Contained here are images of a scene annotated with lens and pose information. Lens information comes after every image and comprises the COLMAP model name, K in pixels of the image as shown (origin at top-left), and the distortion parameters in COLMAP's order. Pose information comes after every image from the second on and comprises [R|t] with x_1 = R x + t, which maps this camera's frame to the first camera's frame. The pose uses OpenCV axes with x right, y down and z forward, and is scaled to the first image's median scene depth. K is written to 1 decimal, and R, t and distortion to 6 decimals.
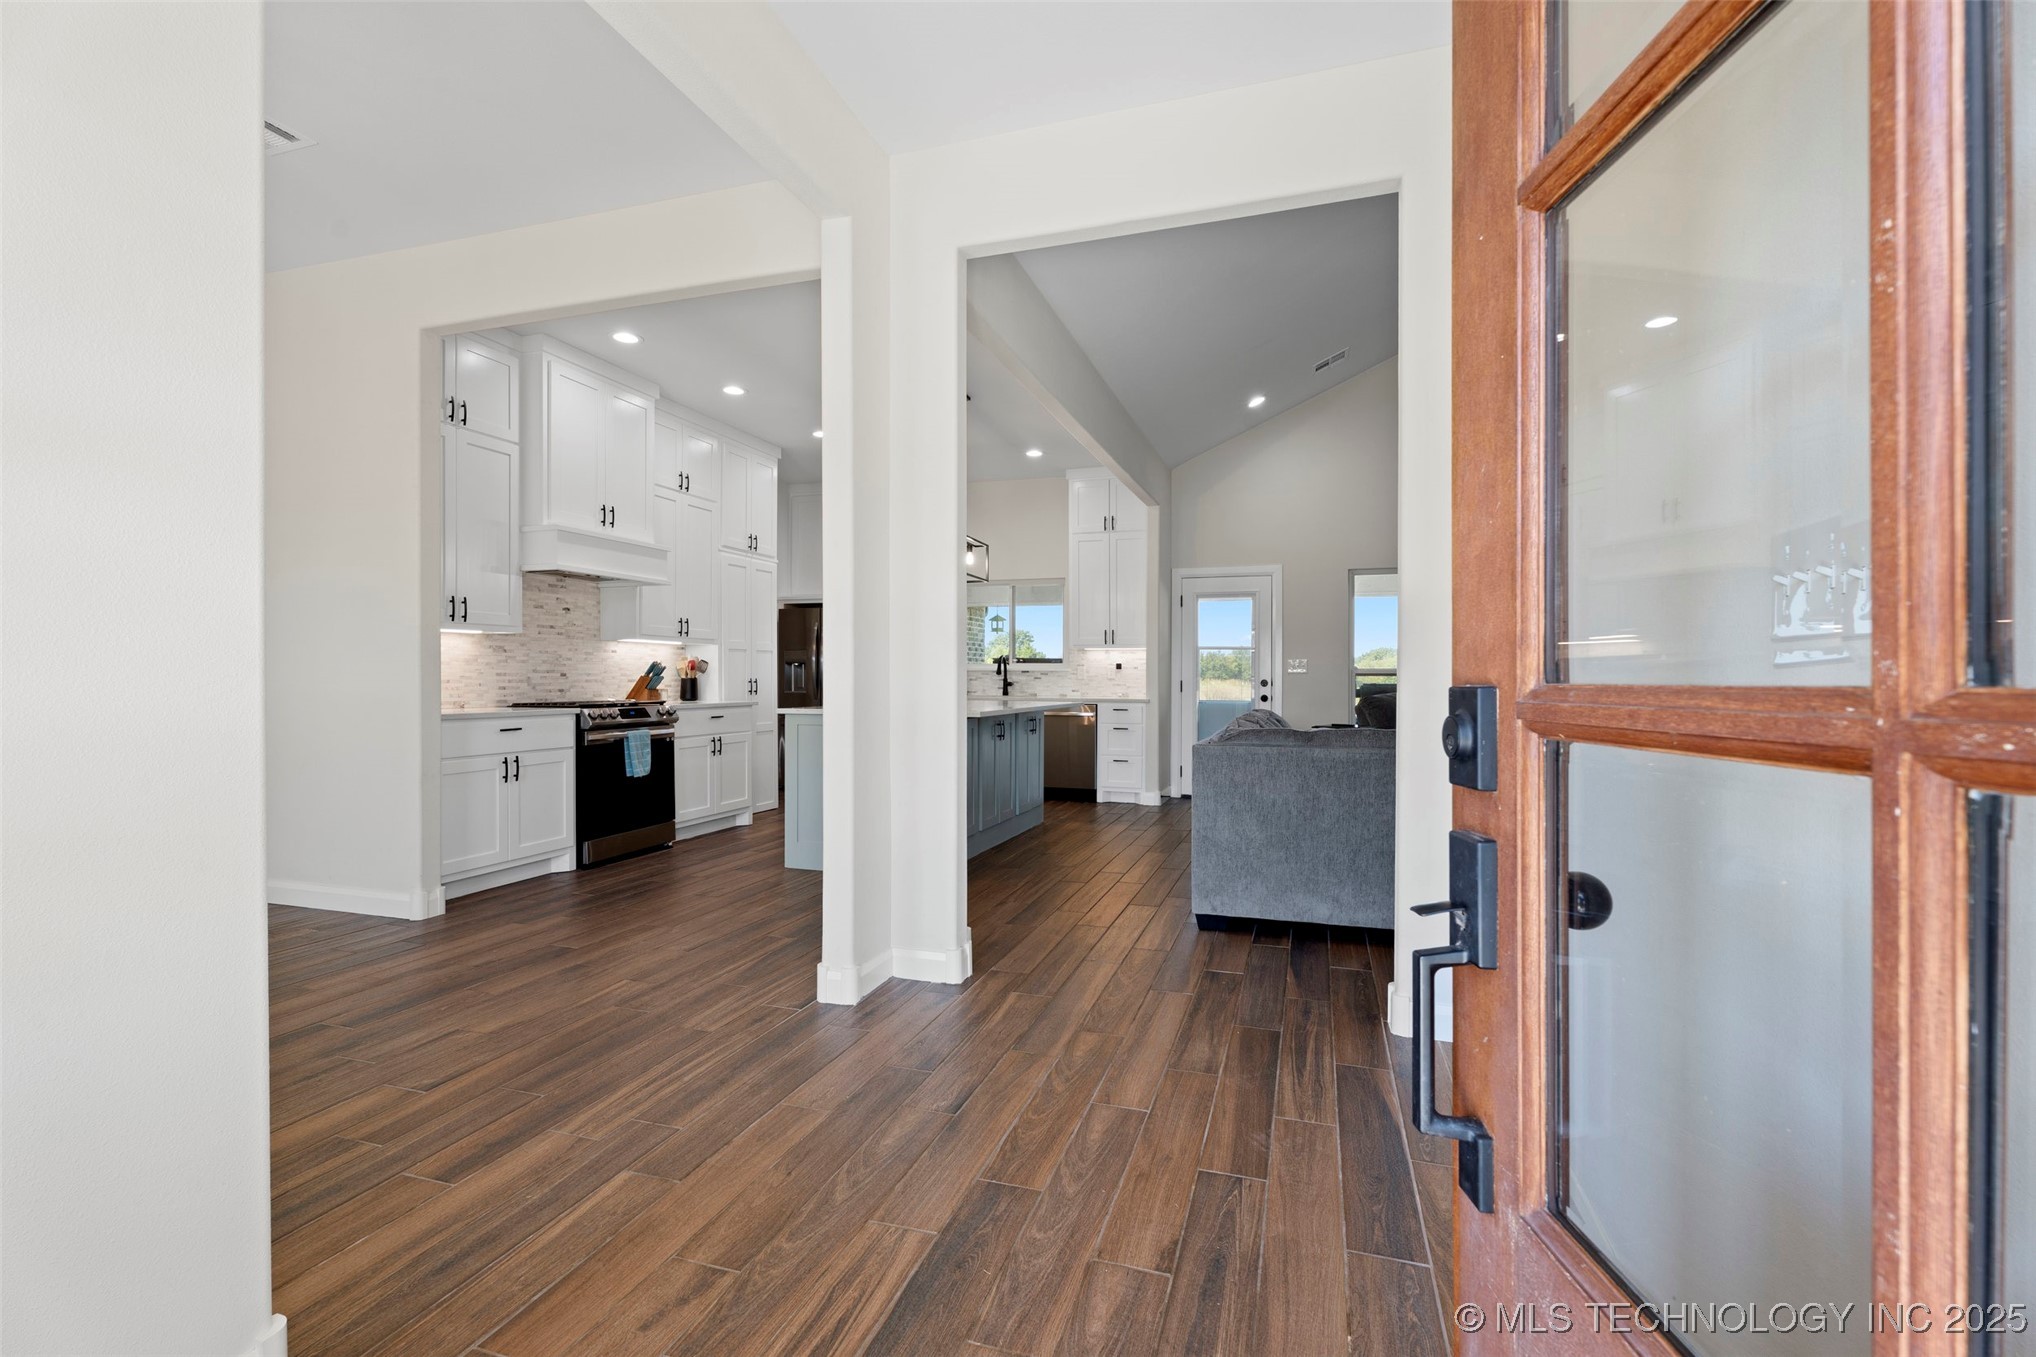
lens RADIAL K [[915.0, 0, 1020.4], [0, 915.0, 675.1], [0, 0, 1]] dist [-0.000485, 0.000127]
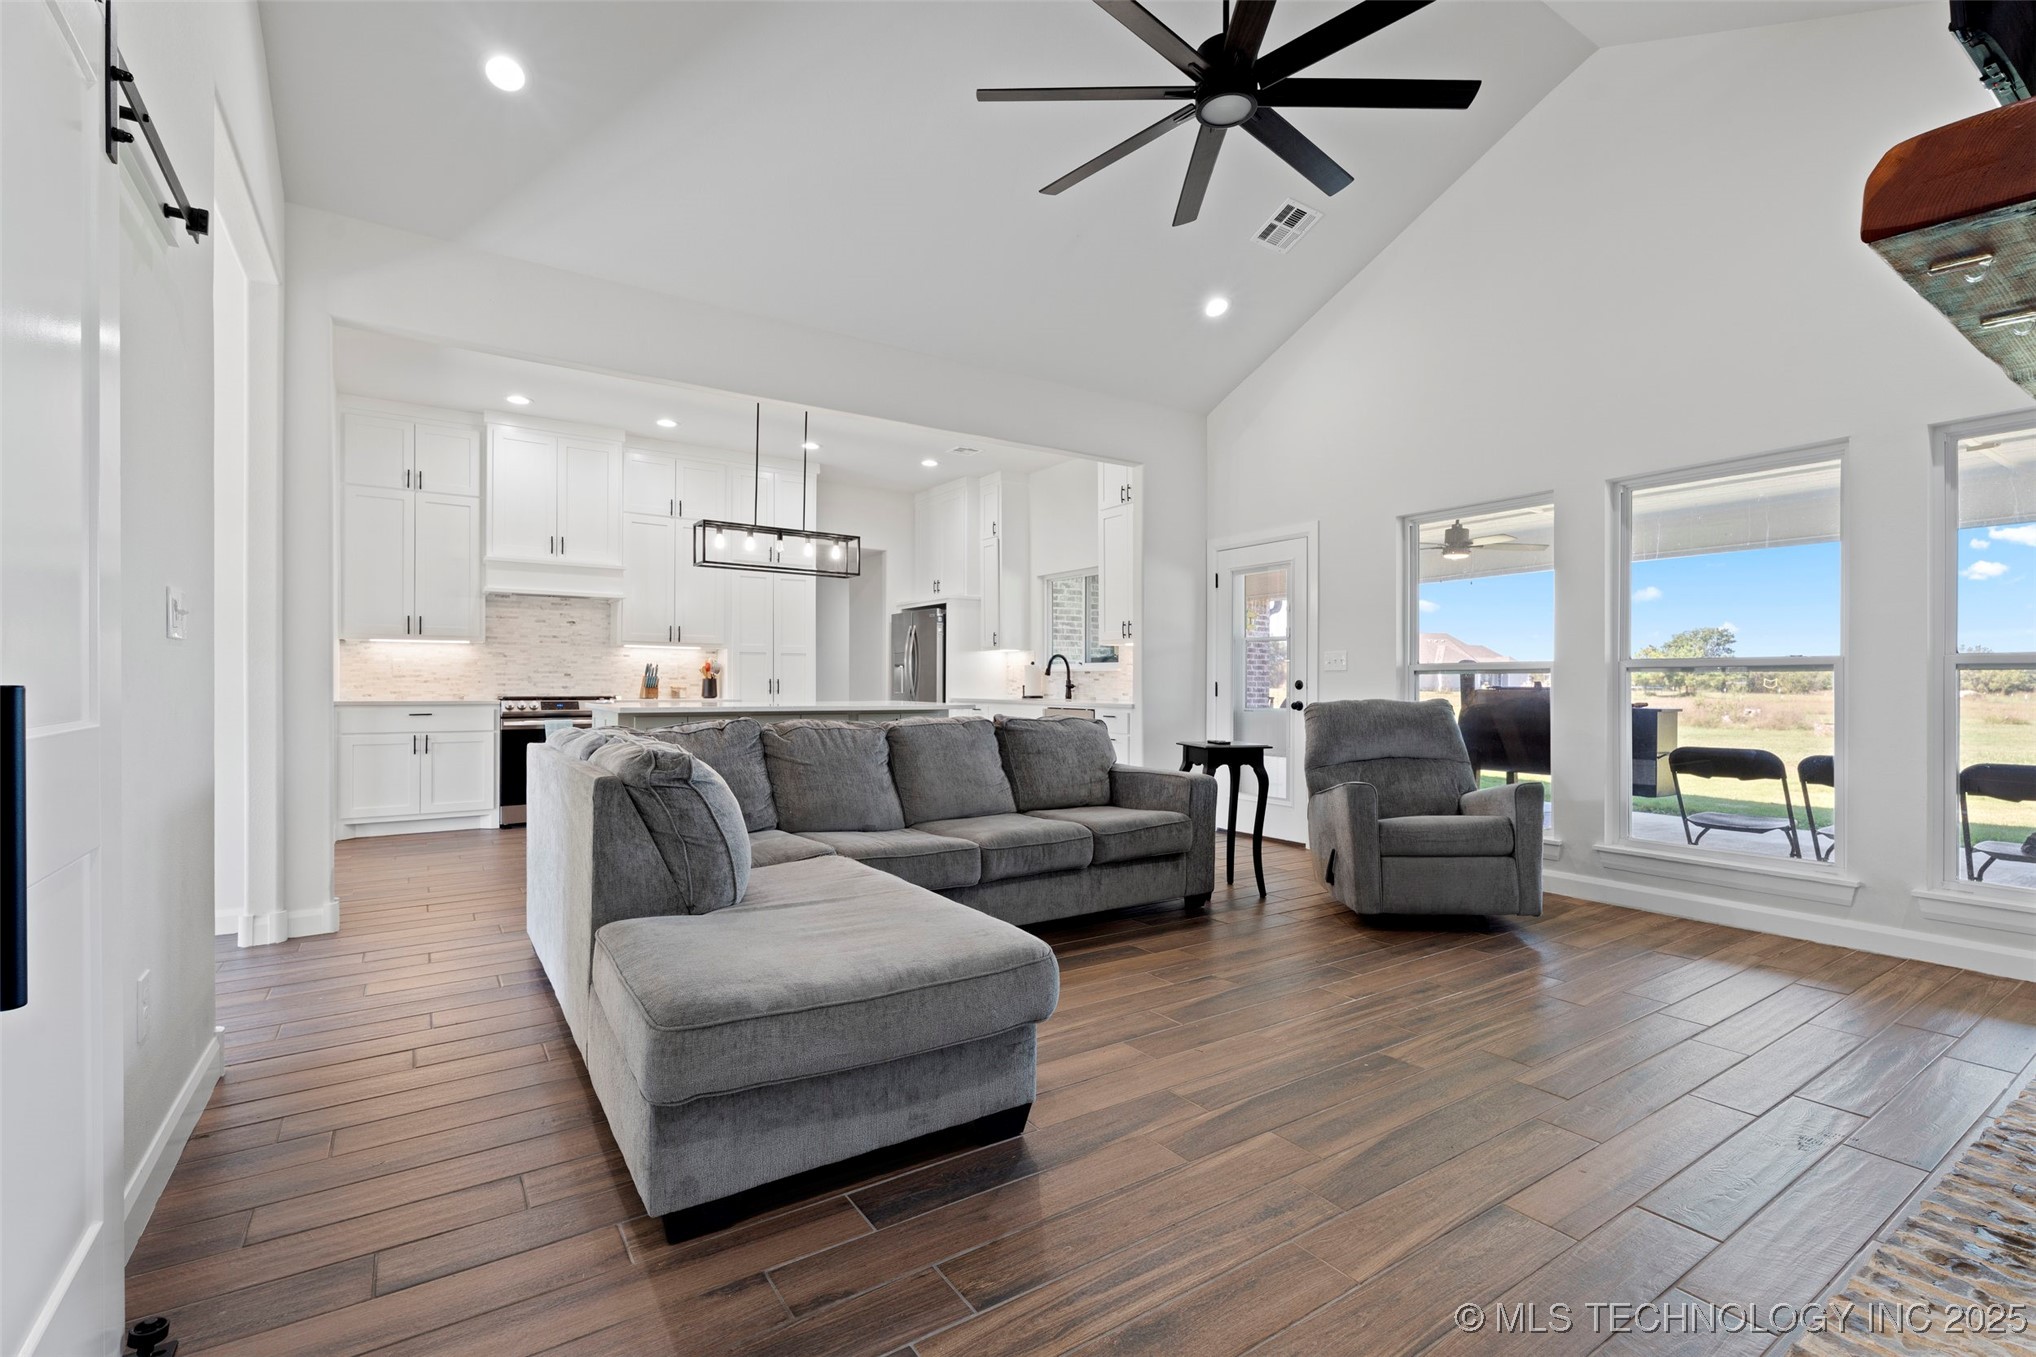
lens RADIAL K [[915.0, 0, 1020.9], [0, 915.0, 685.4], [0, 0, 1]] dist [-0.000485, 0.000127]
pose [[0.785287, 0.002986, -0.619124, 0.806022], [-0.001165, 0.999994, 0.003345, 0.009801], [0.619130, -0.001906, 0.785286, 0.422478]]
